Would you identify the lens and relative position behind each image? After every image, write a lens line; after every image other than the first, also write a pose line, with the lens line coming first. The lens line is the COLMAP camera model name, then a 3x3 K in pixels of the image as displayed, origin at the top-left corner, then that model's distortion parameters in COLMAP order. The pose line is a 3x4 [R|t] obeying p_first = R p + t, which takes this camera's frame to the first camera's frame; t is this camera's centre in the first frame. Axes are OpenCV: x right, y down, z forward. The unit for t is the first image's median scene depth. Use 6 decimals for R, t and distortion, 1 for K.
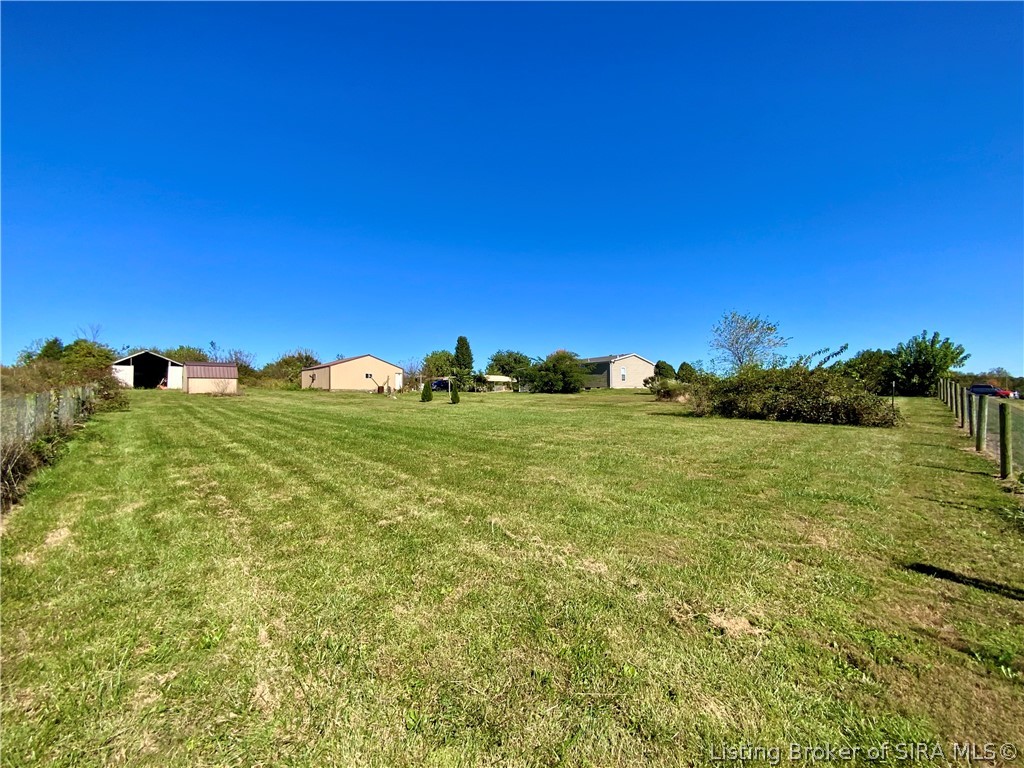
lens RADIAL K [[414.5, 0, 516.8], [0, 414.5, 385.1], [0, 0, 1]] dist [-0.010025, -0.002067]
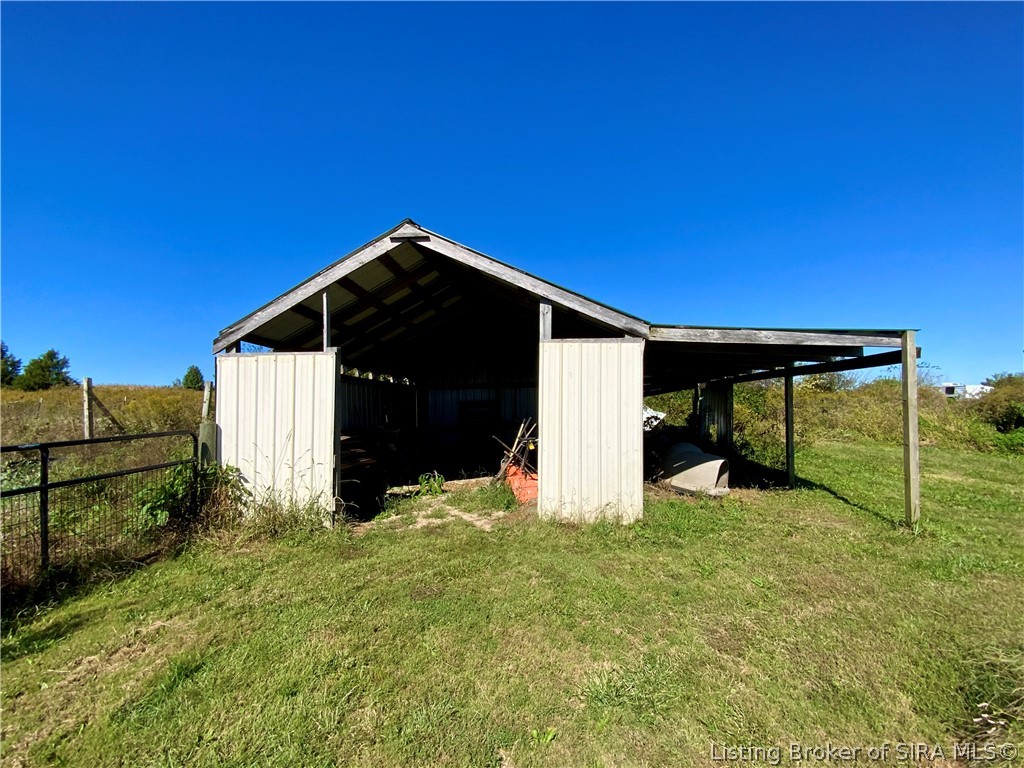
lens RADIAL K [[414.5, 0, 518.3], [0, 414.5, 388.6], [0, 0, 1]] dist [-0.010025, -0.002067]
pose [[0.704461, -0.027875, -0.709195, -0.752857], [0.034371, 0.999396, -0.005140, -0.030366], [0.708910, -0.020755, 0.704994, 0.894277]]
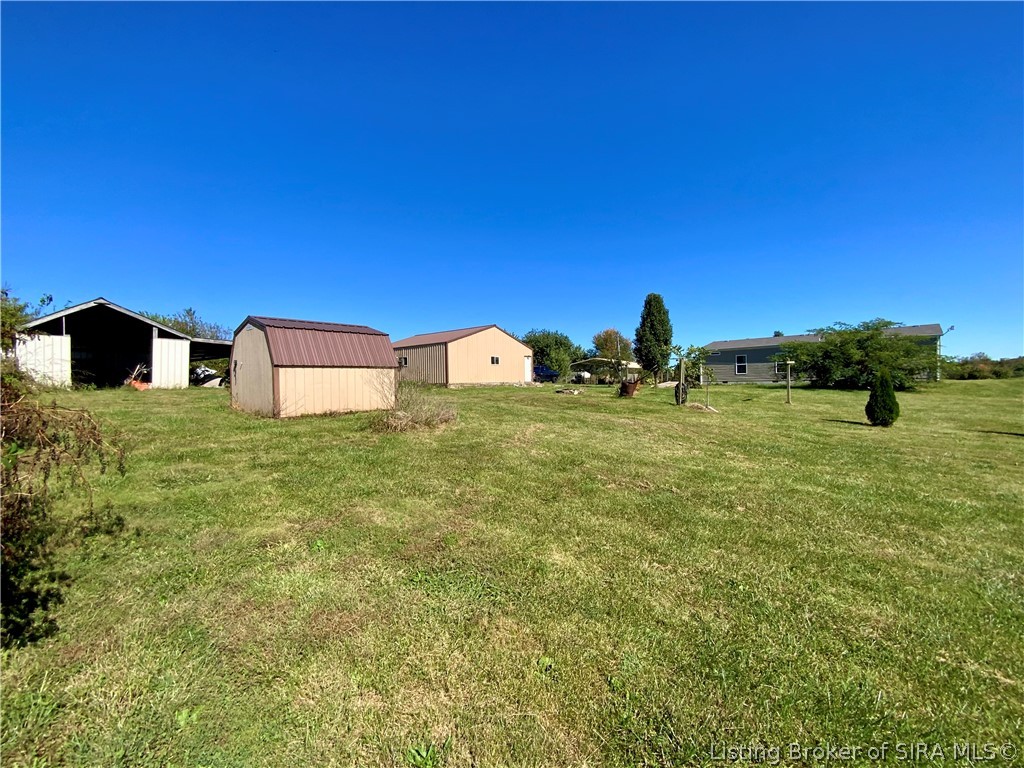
lens RADIAL K [[414.5, 0, 522.6], [0, 414.5, 384.3], [0, 0, 1]] dist [-0.010025, -0.002067]
pose [[0.993208, -0.003656, 0.116299, -0.490869], [-0.001030, 0.999191, 0.040209, -0.013979], [-0.116352, -0.040056, 0.992400, 0.496219]]
